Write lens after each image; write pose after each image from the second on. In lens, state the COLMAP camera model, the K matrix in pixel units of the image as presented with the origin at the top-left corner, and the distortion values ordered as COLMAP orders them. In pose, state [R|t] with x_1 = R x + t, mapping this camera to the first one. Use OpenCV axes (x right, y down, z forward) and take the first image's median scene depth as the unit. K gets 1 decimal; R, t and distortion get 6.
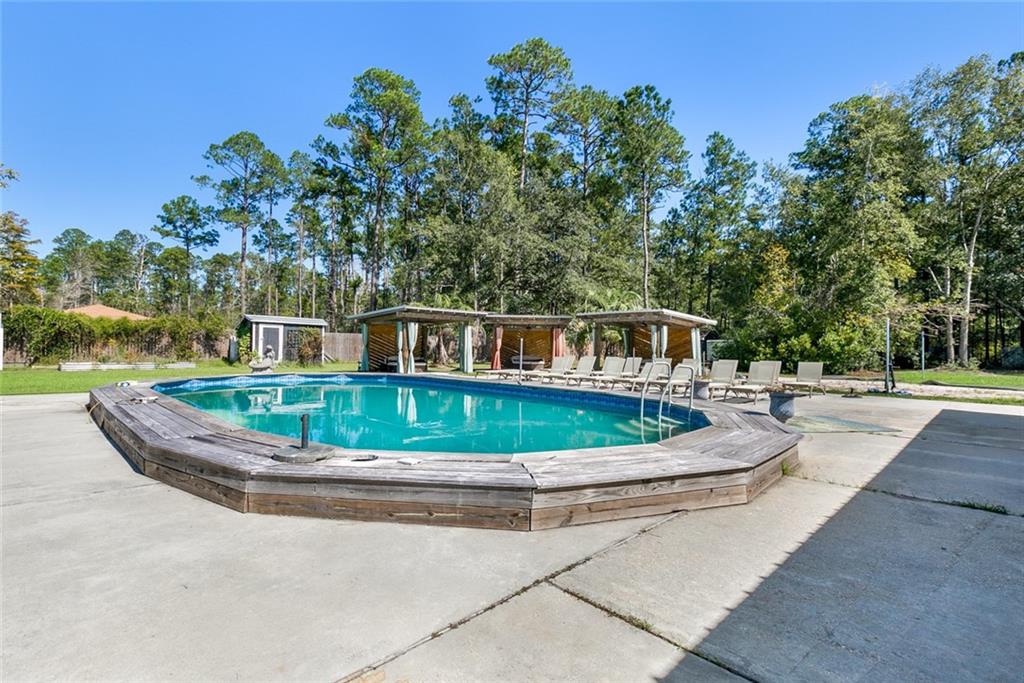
lens RADIAL K [[480.6, 0, 512.0], [0, 480.6, 341.5], [0, 0, 1]] dist [-0.001392, 0.000036]
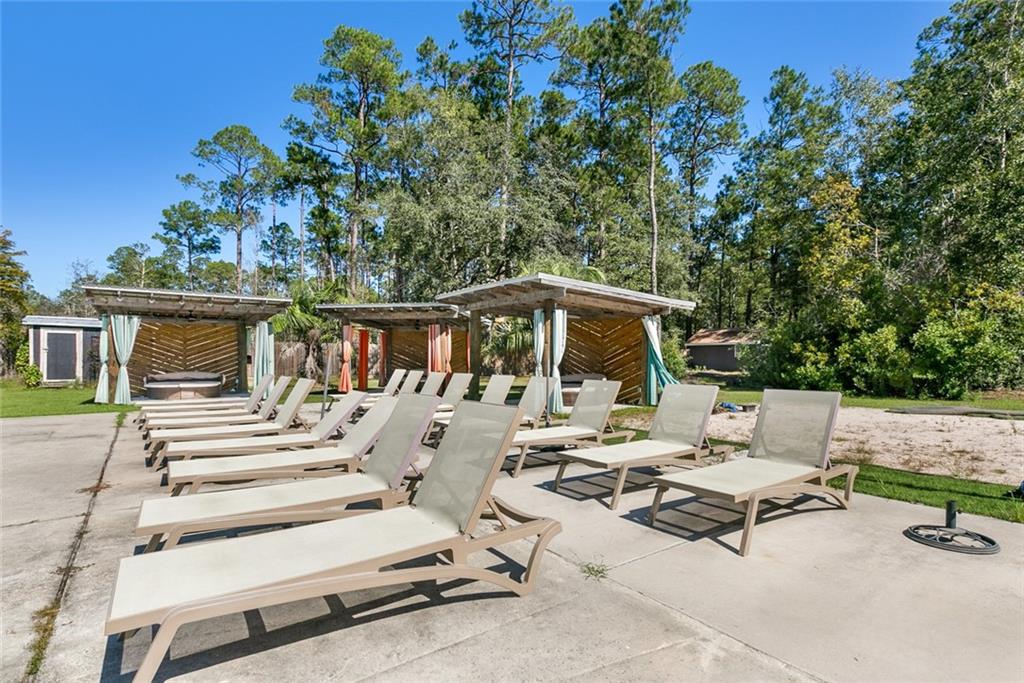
lens RADIAL K [[491.0, 0, 515.9], [0, 491.0, 364.5], [0, 0, 1]] dist [0.028627, -0.020966]
pose [[0.989369, -0.010655, -0.145037, 0.125976], [0.014228, 0.999620, 0.023626, 0.004447], [0.144730, -0.025439, 0.989144, 0.172075]]
